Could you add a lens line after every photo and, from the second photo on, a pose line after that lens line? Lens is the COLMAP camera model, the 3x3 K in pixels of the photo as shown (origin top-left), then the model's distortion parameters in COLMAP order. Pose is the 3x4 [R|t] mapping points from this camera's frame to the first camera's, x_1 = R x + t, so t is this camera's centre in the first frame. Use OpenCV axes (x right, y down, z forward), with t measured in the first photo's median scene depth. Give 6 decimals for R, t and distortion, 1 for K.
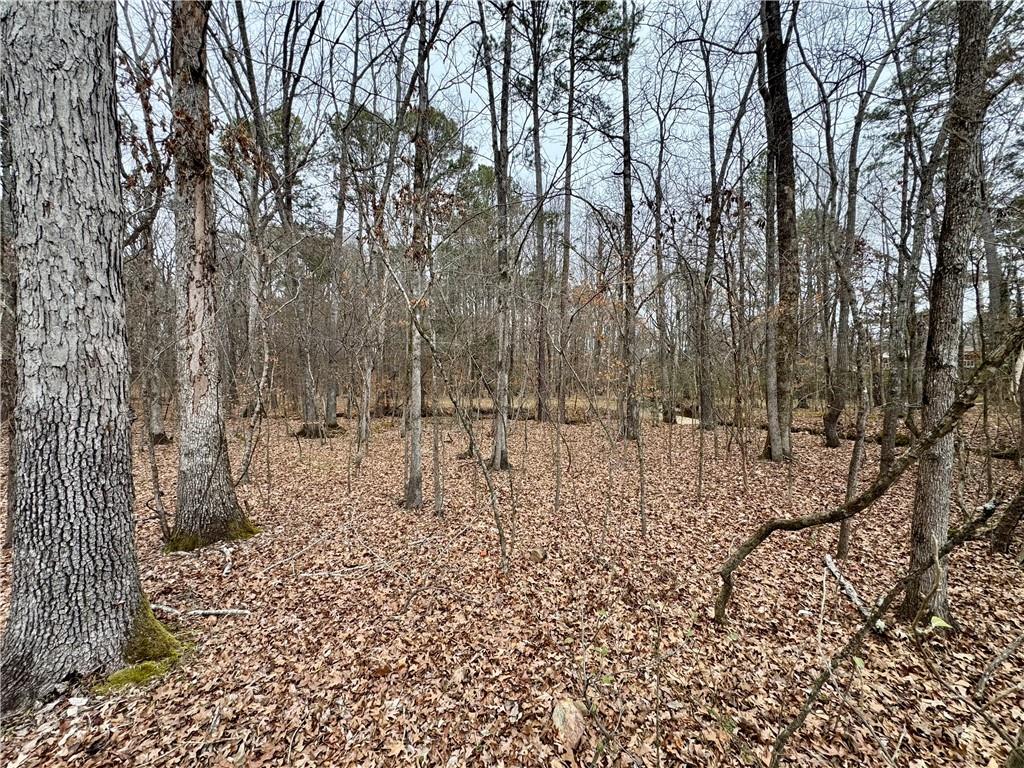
lens RADIAL K [[406.9, 0, 512.3], [0, 406.9, 383.8], [0, 0, 1]] dist [-0.002666, 0.000659]
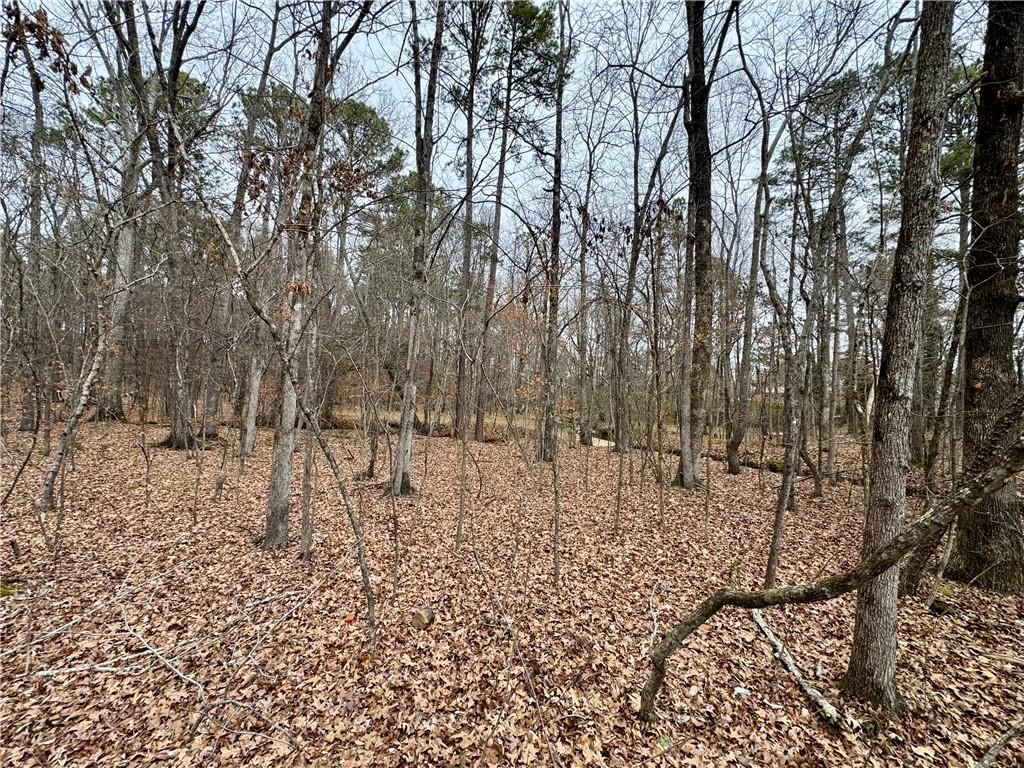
lens RADIAL K [[406.9, 0, 512.6], [0, 406.9, 385.3], [0, 0, 1]] dist [-0.002666, 0.000659]
pose [[0.980643, 0.058110, 0.186983, 0.033100], [-0.051154, 0.997815, -0.041817, 0.003076], [-0.189004, 0.031443, 0.981473, 0.109111]]
